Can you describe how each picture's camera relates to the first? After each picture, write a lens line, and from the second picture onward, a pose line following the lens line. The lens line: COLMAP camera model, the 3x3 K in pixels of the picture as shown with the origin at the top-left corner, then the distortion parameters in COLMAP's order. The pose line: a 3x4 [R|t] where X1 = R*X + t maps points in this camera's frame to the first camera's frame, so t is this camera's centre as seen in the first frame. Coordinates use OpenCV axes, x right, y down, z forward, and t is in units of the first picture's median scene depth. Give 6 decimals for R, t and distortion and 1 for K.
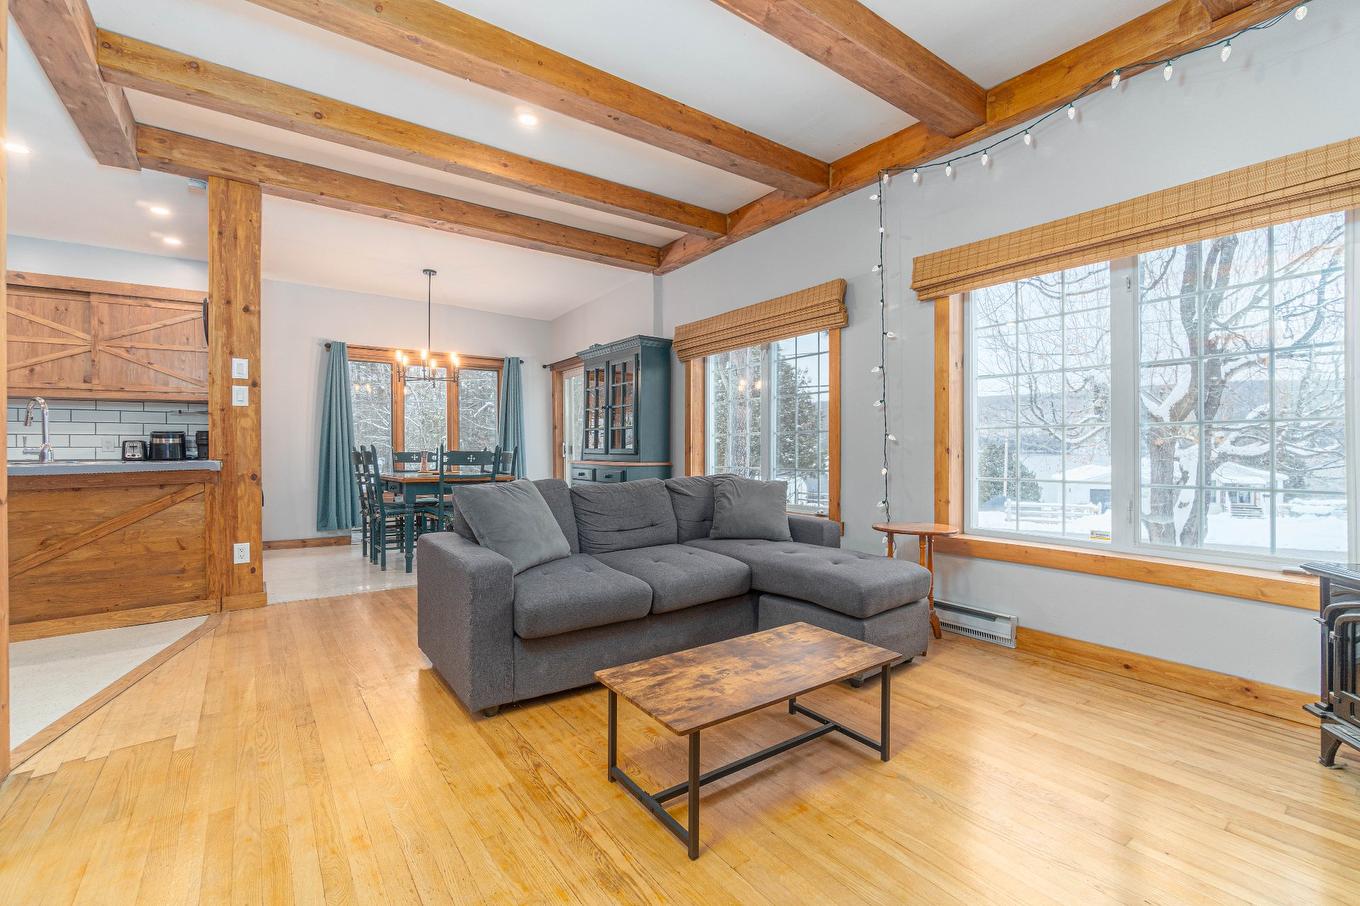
lens RADIAL K [[591.4, 0, 684.6], [0, 591.4, 450.4], [0, 0, 1]] dist [-0.000805, 0.000253]
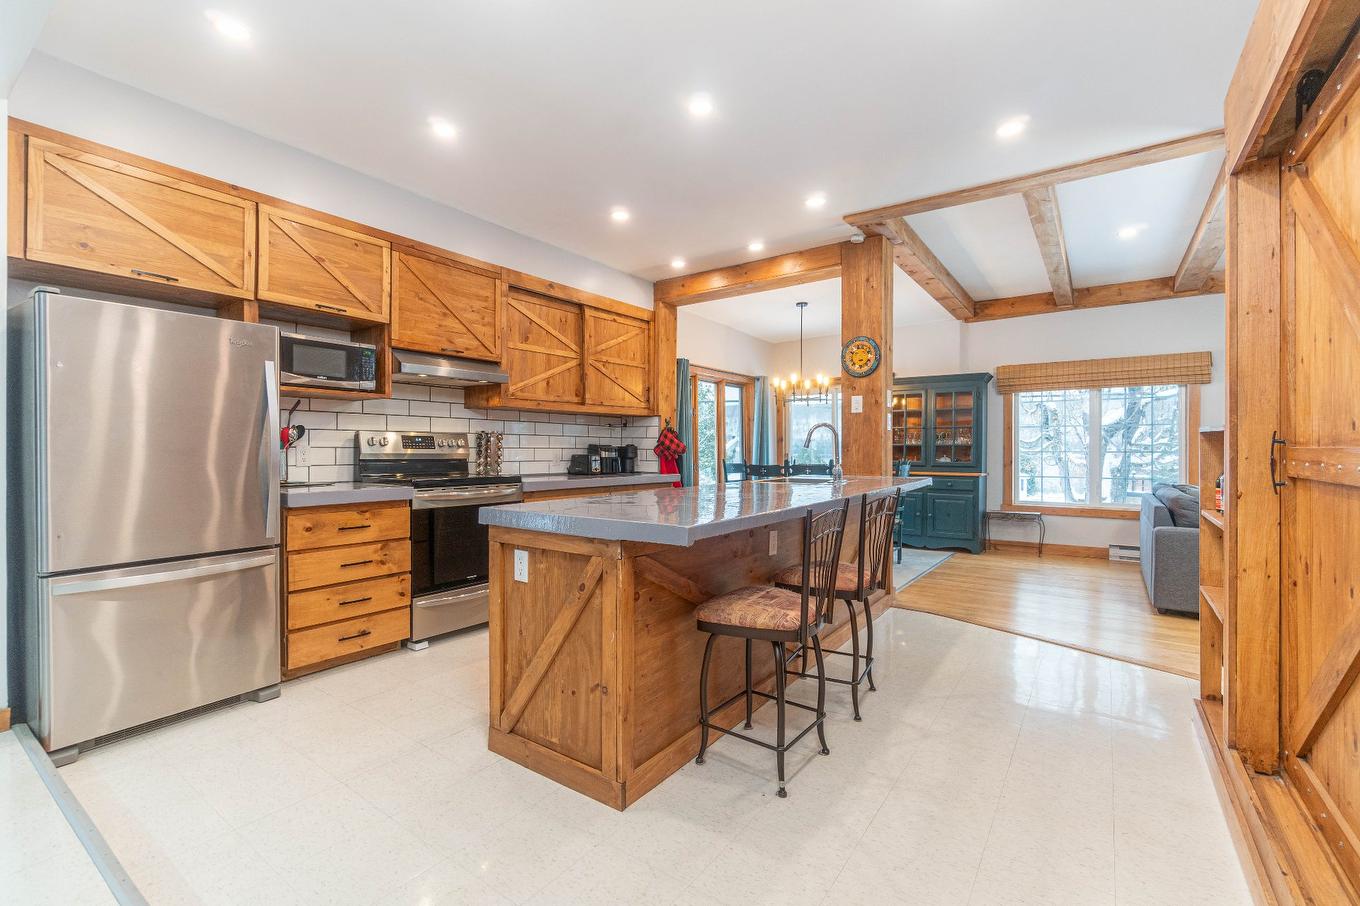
lens RADIAL K [[591.4, 0, 684.6], [0, 591.4, 450.4], [0, 0, 1]] dist [-0.000805, 0.000253]
pose [[0.945081, 0.006173, 0.326779, -2.032079], [-0.005913, 0.999981, -0.001791, -0.042386], [-0.326784, -0.000239, 0.945099, 0.028088]]
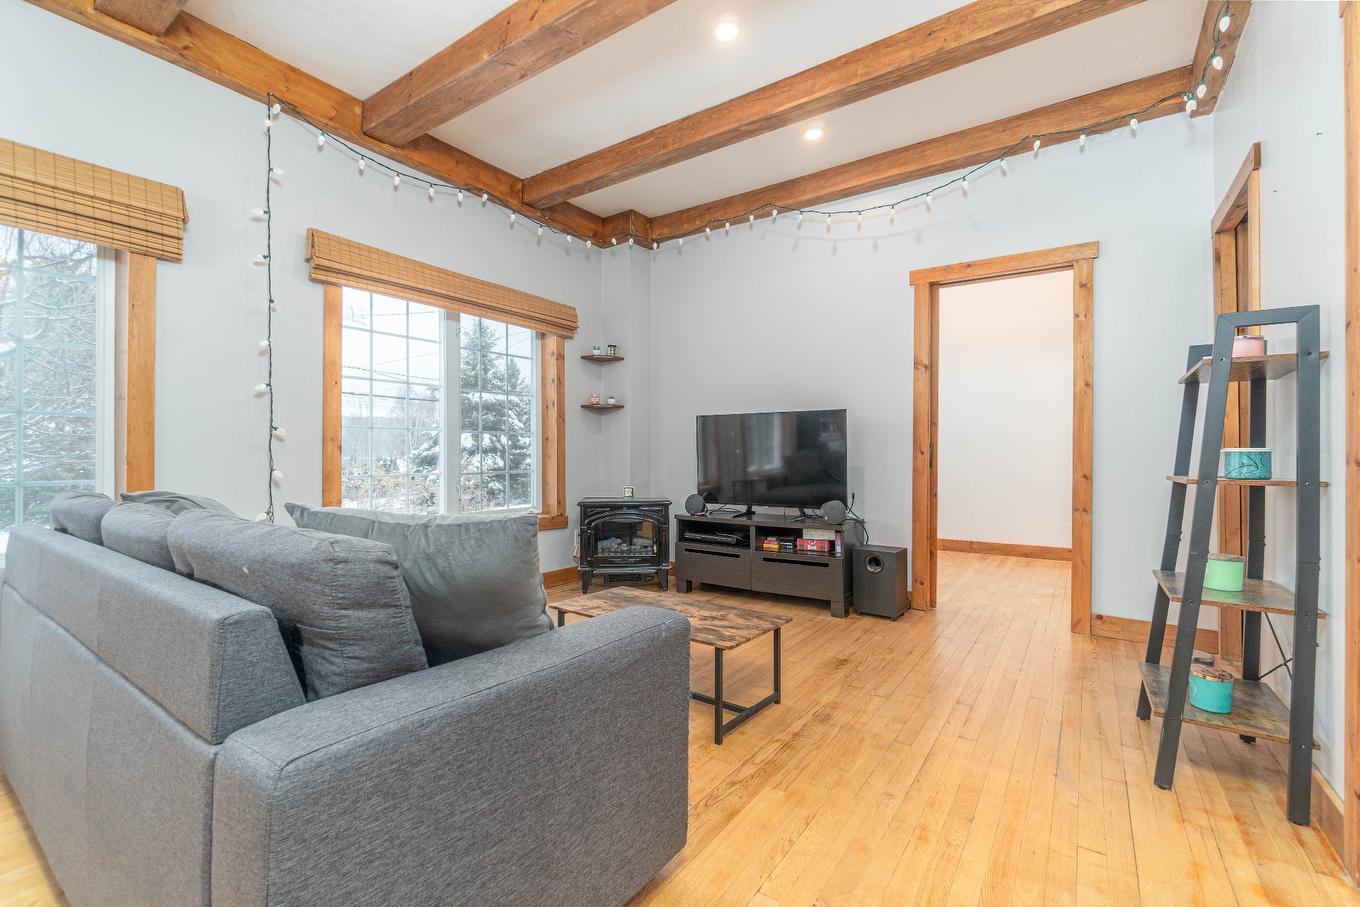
lens RADIAL K [[591.4, 0, 684.6], [0, 591.4, 450.9], [0, 0, 1]] dist [-0.000805, 0.000253]
pose [[-0.322203, 0.014600, 0.946558, -0.742940], [0.008303, 0.999886, -0.012596, 0.023529], [-0.946634, 0.003801, -0.322288, 0.926222]]
